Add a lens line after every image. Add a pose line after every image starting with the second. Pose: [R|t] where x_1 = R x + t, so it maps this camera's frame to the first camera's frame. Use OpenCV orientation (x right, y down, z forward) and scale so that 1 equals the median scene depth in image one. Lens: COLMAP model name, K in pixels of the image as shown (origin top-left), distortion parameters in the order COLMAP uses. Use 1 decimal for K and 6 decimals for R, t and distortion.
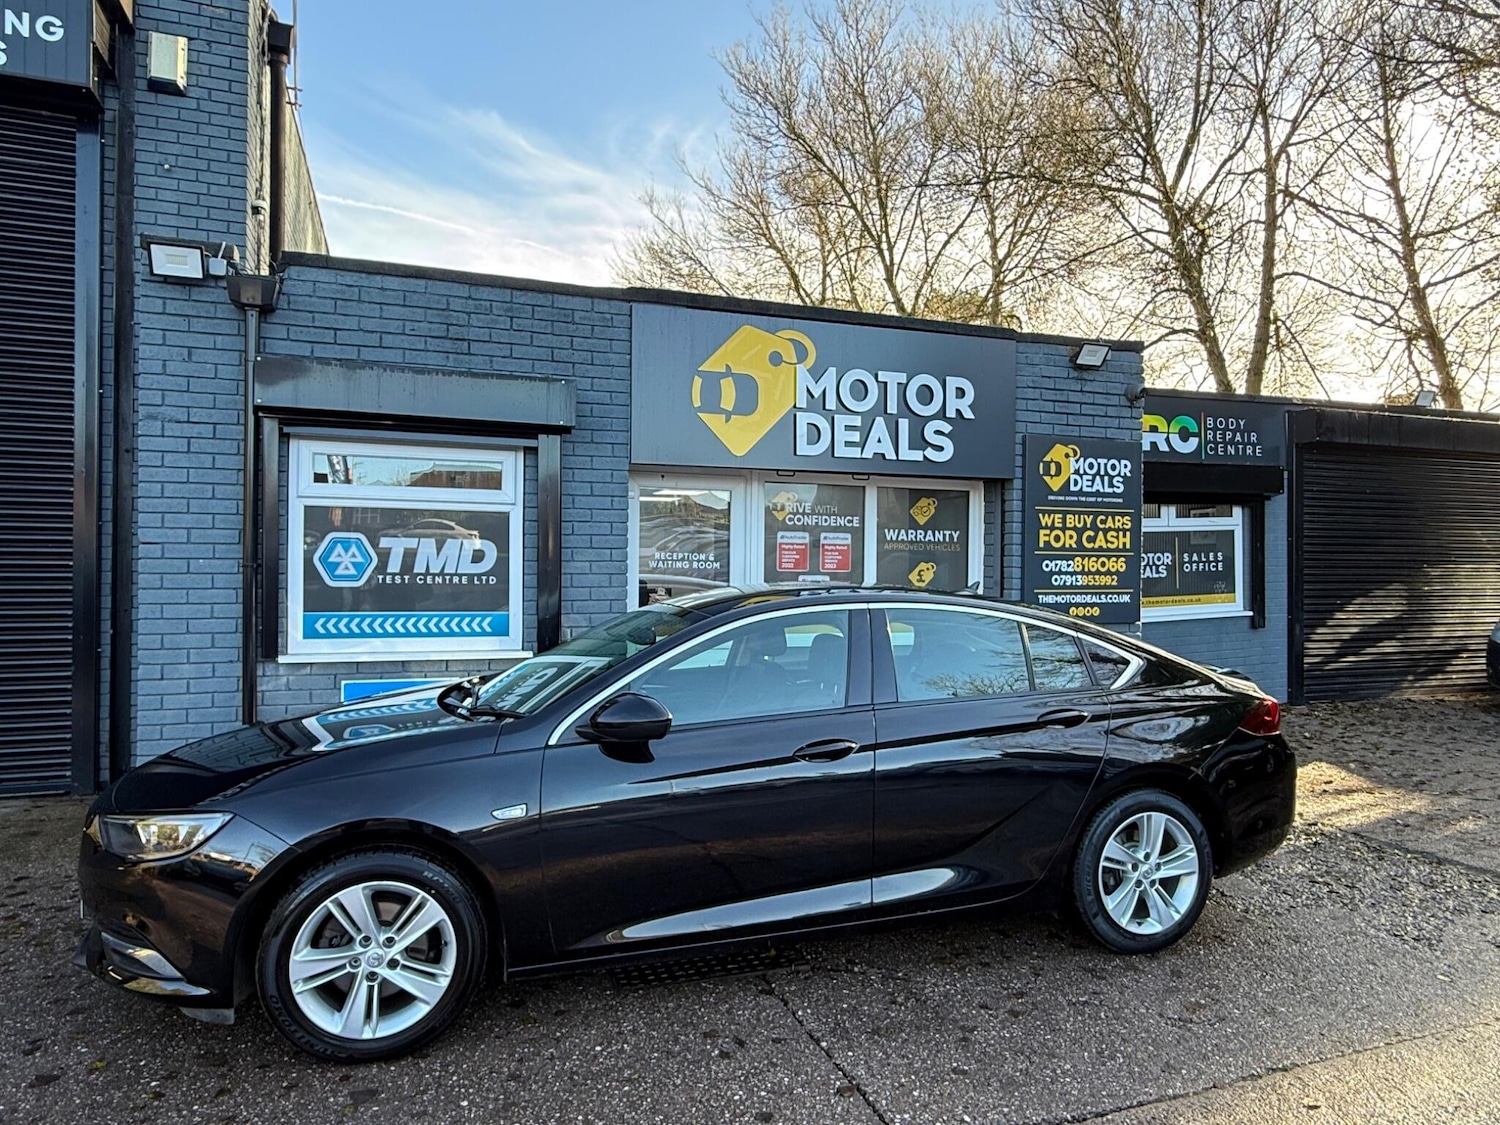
lens RADIAL K [[930.5, 0, 745.6], [0, 930.5, 561.1], [0, 0, 1]] dist [-0.000607, 0.001231]
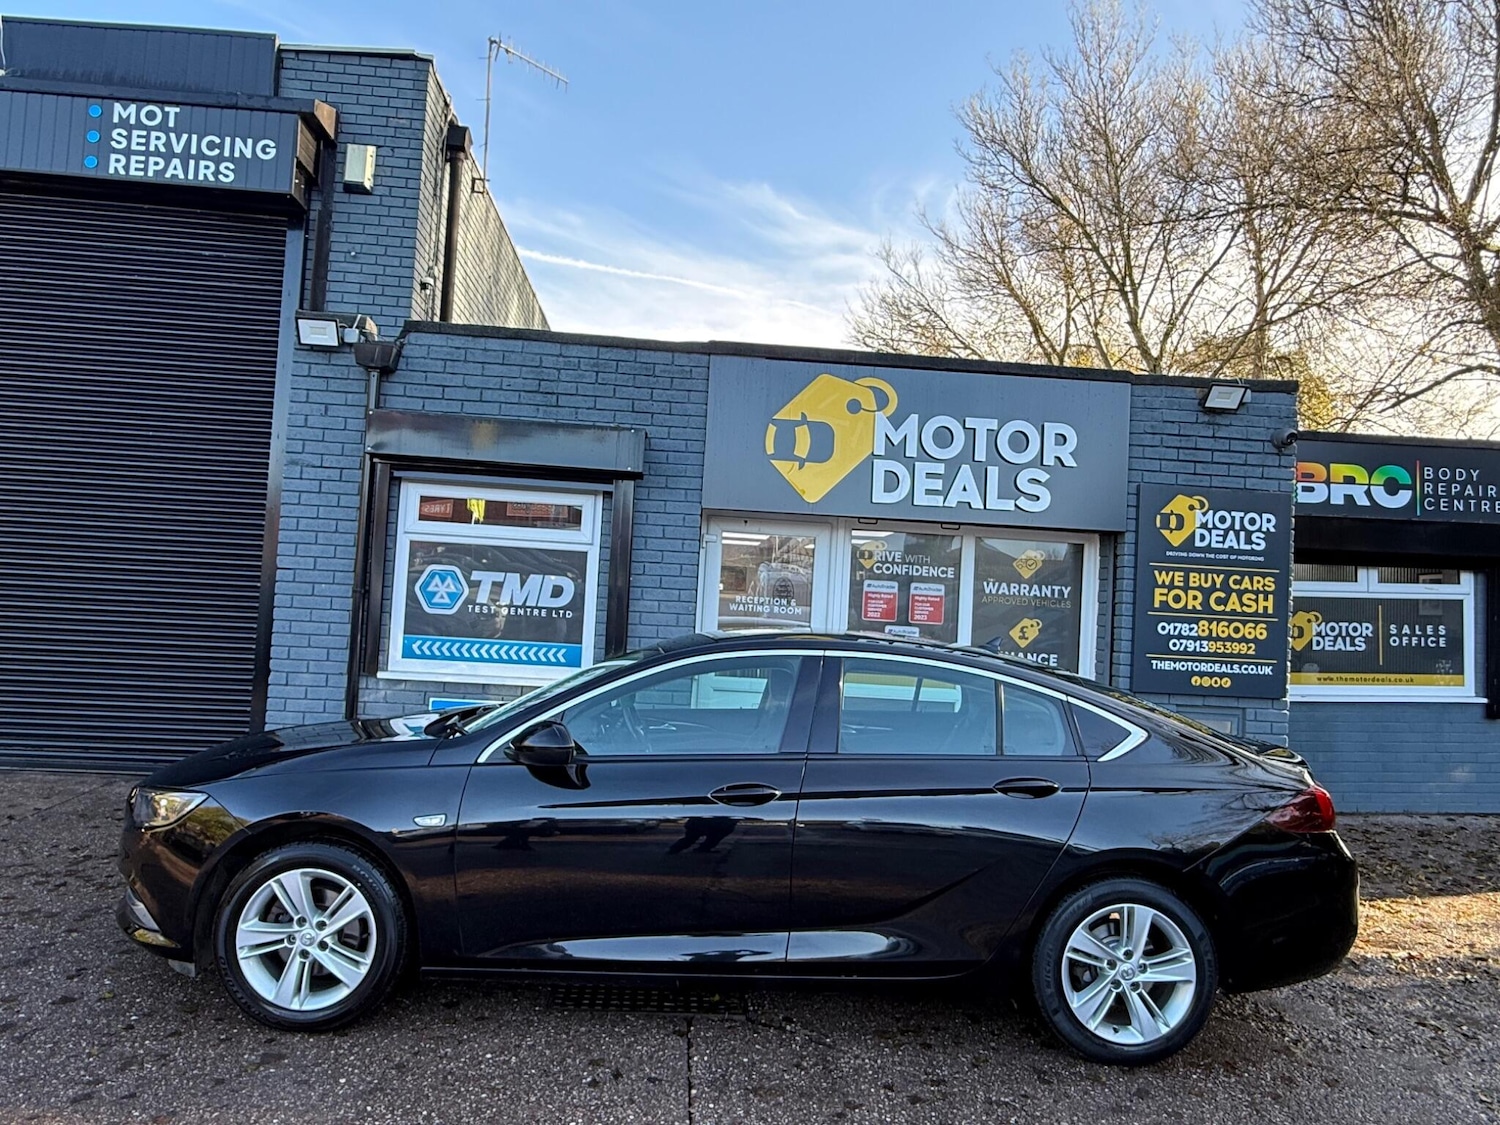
lens RADIAL K [[930.5, 0, 745.6], [0, 930.5, 561.1], [0, 0, 1]] dist [-0.000607, 0.001231]
pose [[0.962048, 0.030173, -0.271208, 0.186451], [-0.044675, 0.997874, -0.047457, 0.000965], [0.269199, 0.057772, 0.961350, 0.016260]]
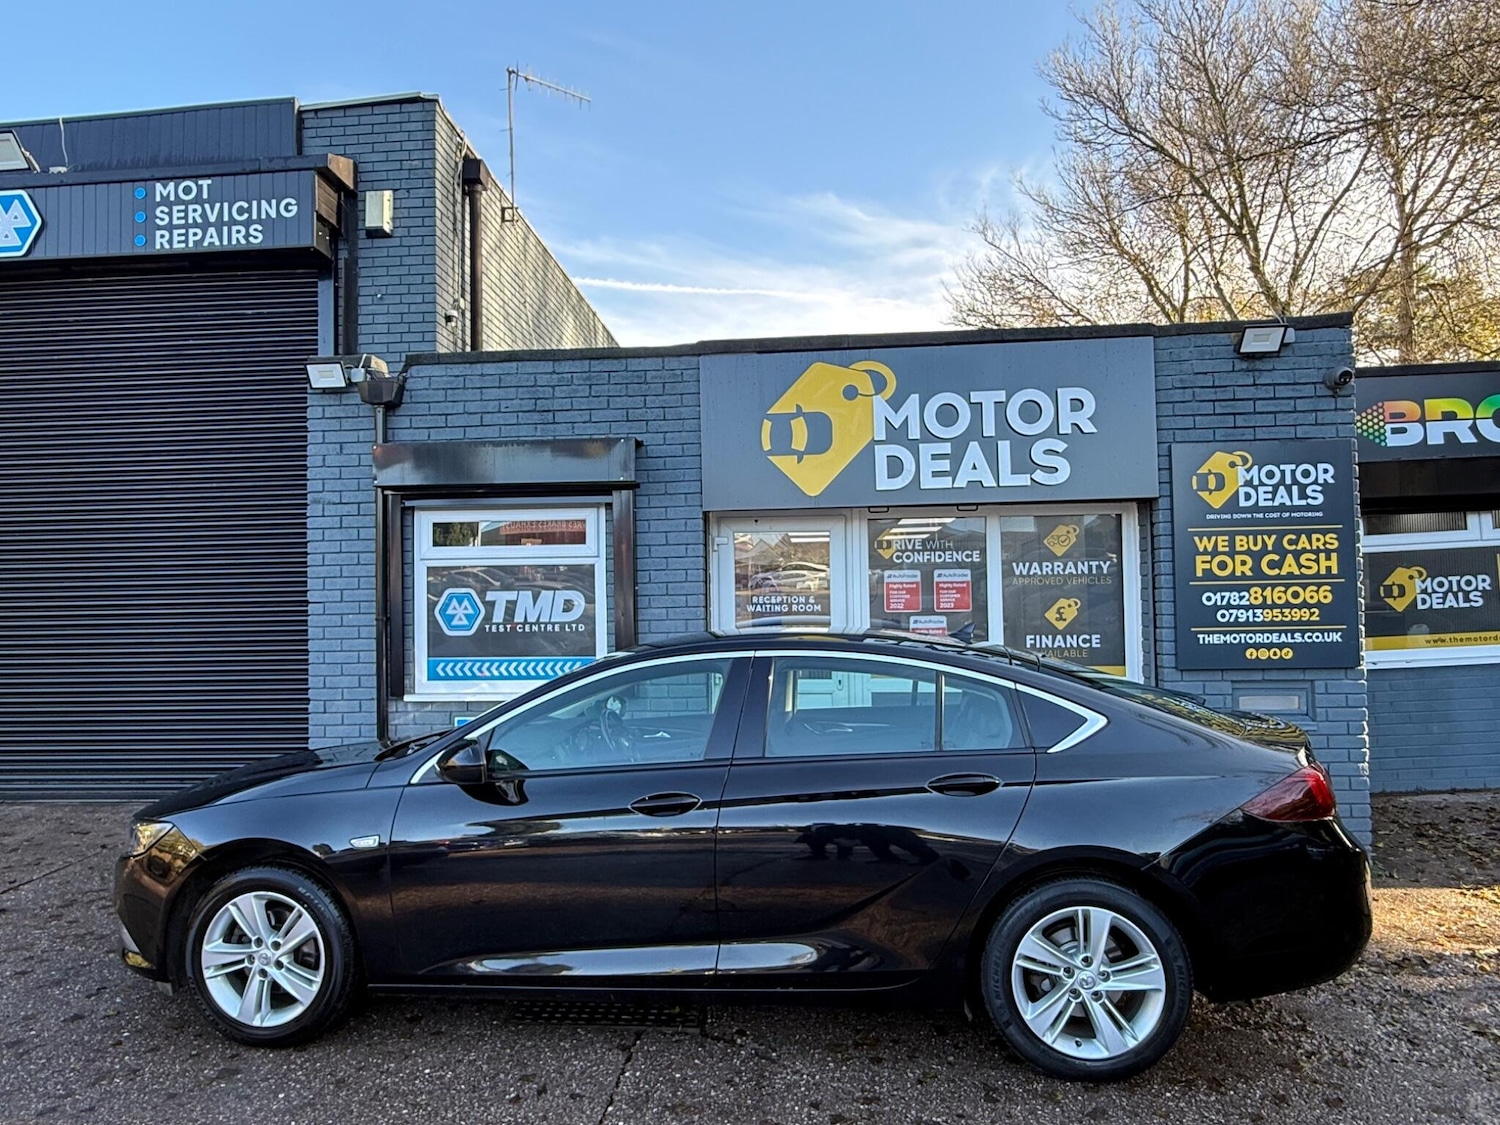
lens RADIAL K [[931.2, 0, 746.3], [0, 931.2, 567.8], [0, 0, 1]] dist [-0.001221, 0.001866]
pose [[0.911764, -0.040103, -0.408752, 0.304877], [0.026720, 0.998905, -0.038402, -0.001884], [0.409845, 0.024092, 0.911837, 0.076314]]
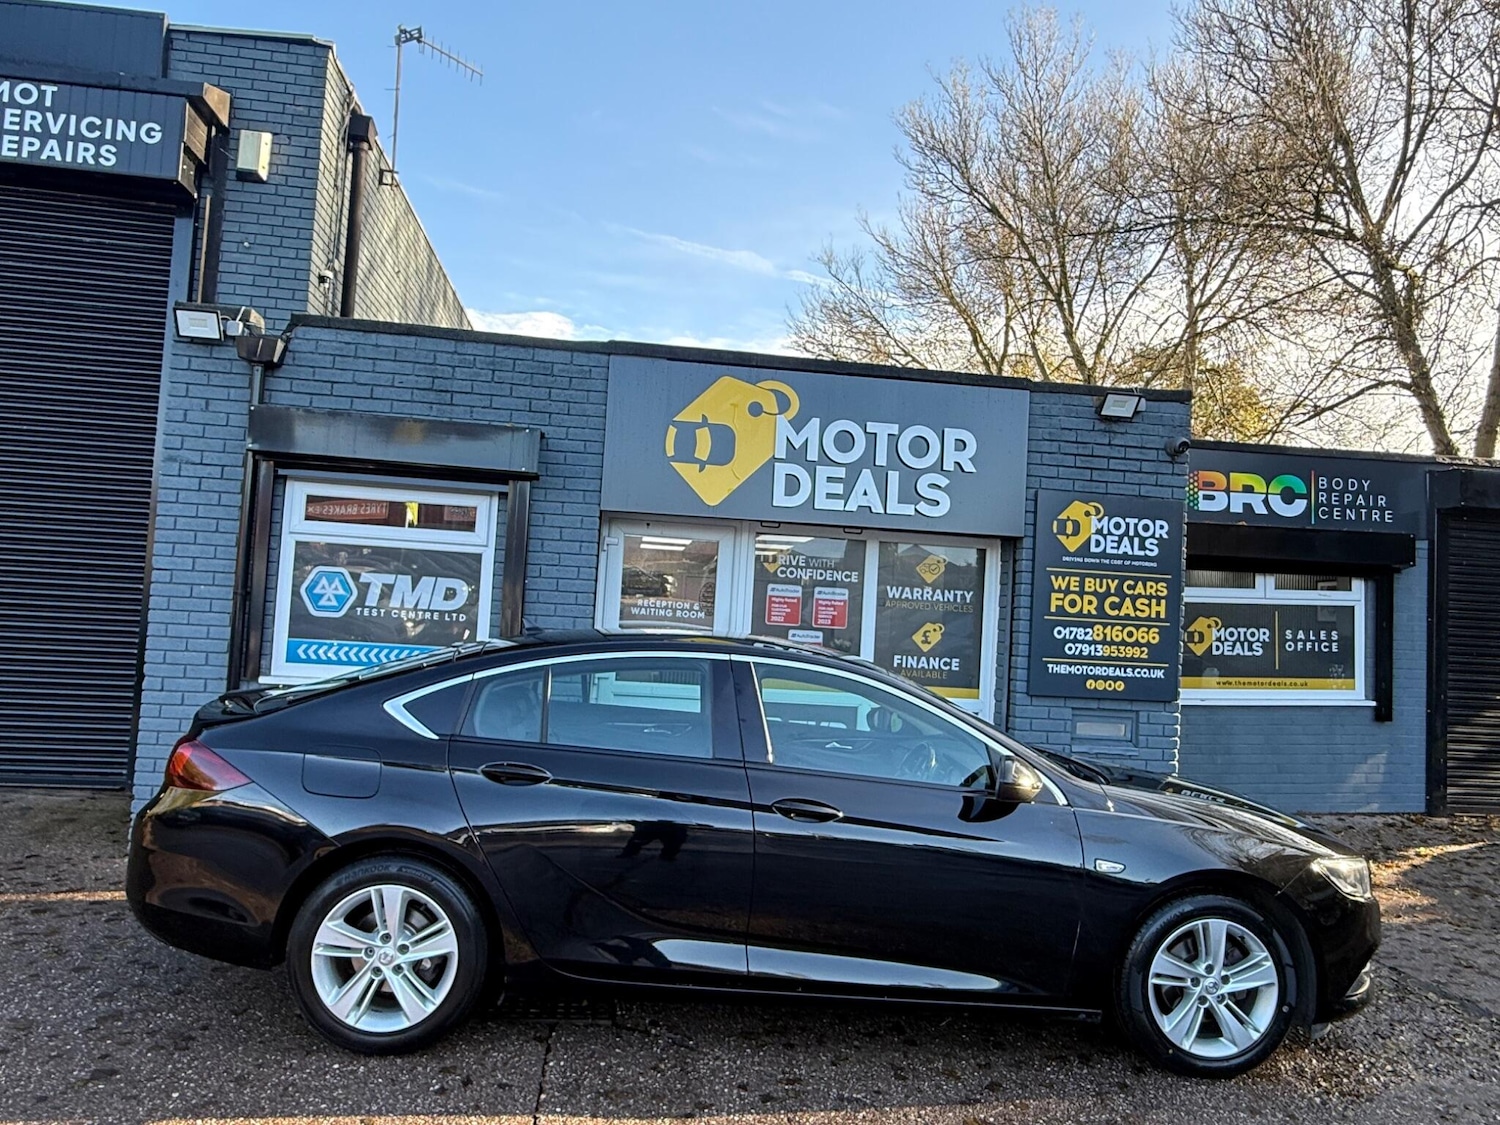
lens RADIAL K [[944.8, 0, 747.0], [0, 944.8, 566.8], [0, 0, 1]] dist [-0.001534, 0.001586]
pose [[0.975968, 0.034343, -0.215191, 0.234204], [-0.046555, 0.997565, -0.051936, 0.003248], [0.212884, 0.060706, 0.975190, 0.022337]]
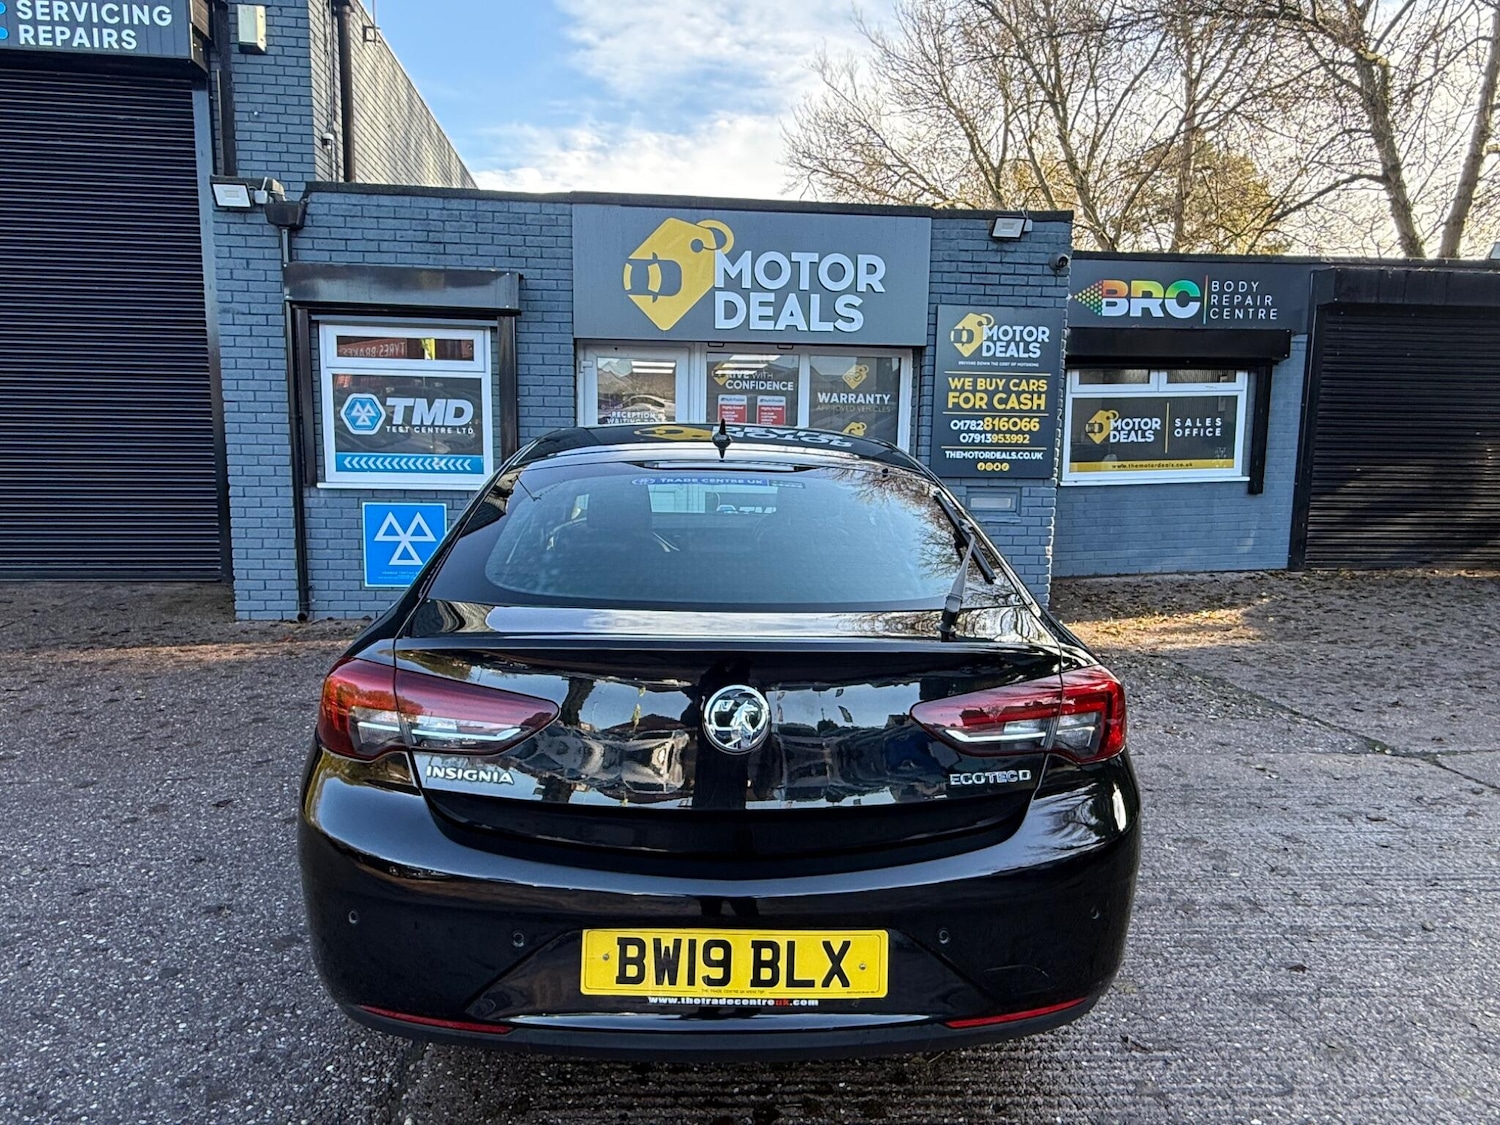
lens RADIAL K [[924.4, 0, 743.8], [0, 924.4, 563.4], [0, 0, 1]] dist [-0.000911, 0.000726]
pose [[0.971243, 0.038670, -0.234931, 0.364324], [-0.007369, 0.991132, 0.132678, 0.026179], [0.237978, -0.127131, 0.962914, -0.166235]]
